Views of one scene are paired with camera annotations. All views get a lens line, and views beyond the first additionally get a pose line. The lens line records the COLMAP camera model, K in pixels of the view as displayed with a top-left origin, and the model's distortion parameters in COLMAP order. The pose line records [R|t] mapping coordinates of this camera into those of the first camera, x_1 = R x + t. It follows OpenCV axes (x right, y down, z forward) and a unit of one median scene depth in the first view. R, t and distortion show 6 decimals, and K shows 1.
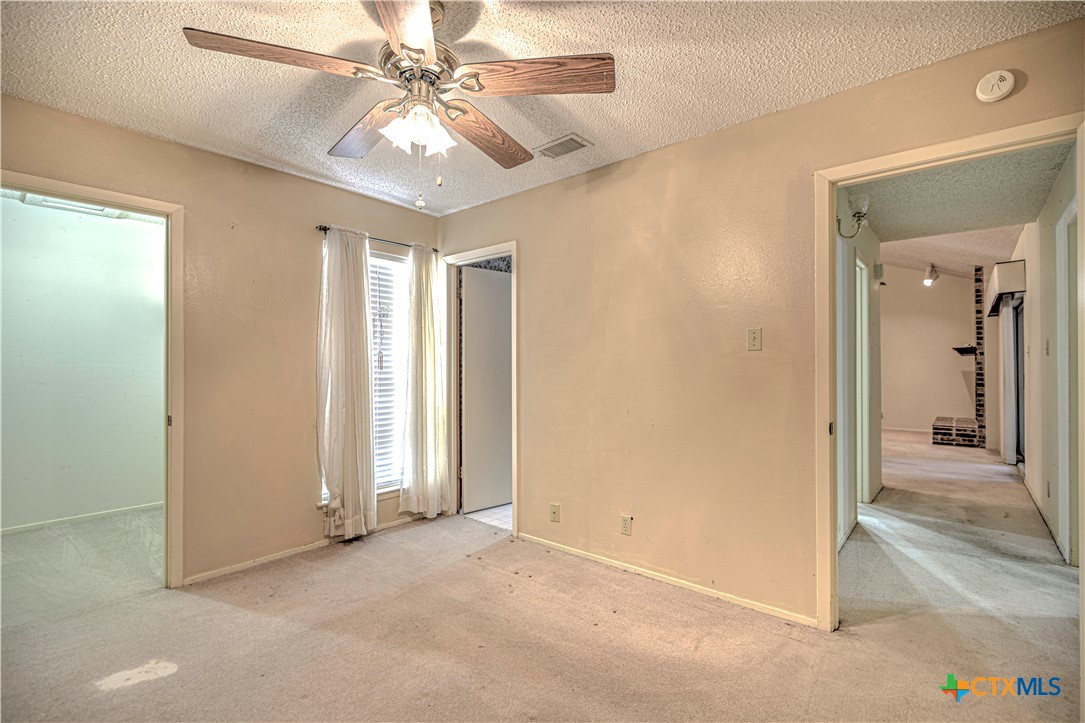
lens RADIAL K [[489.0, 0, 541.8], [0, 489.0, 362.4], [0, 0, 1]] dist [0.001744, -0.000156]
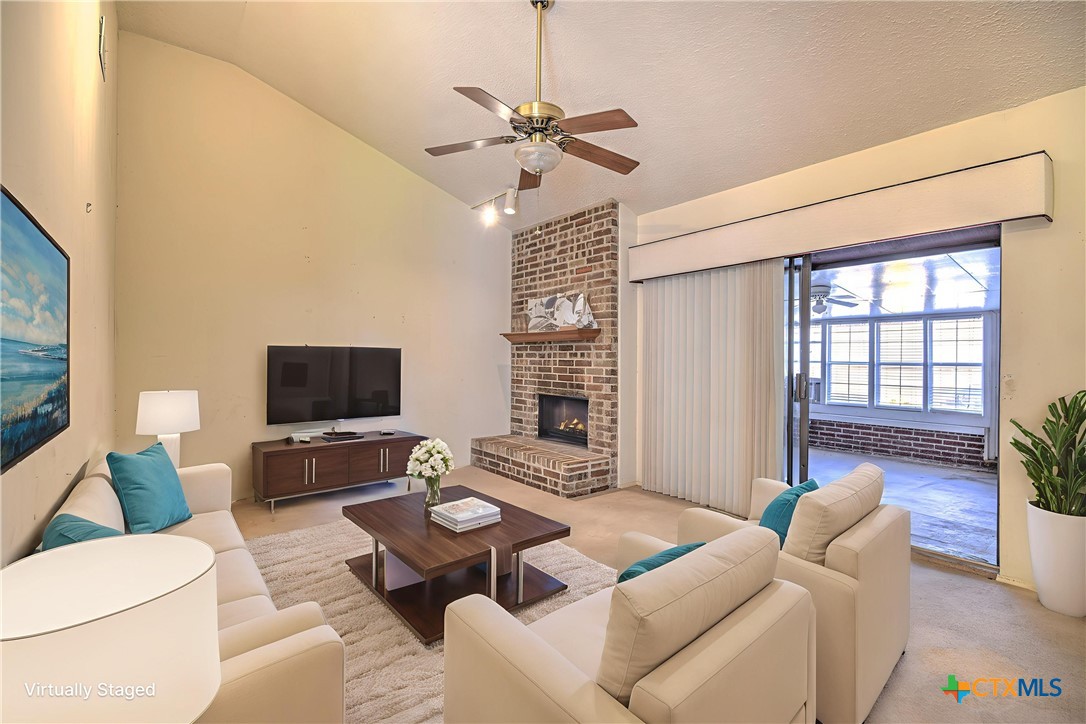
lens RADIAL K [[488.2, 0, 548.7], [0, 488.2, 356.3], [0, 0, 1]] dist [0.001686, 0.000083]
pose [[0.194056, 0.009461, 0.980945, 0.251993], [-0.016820, 0.999839, -0.006316, 0.009467], [-0.980846, -0.015274, 0.194184, 0.924060]]
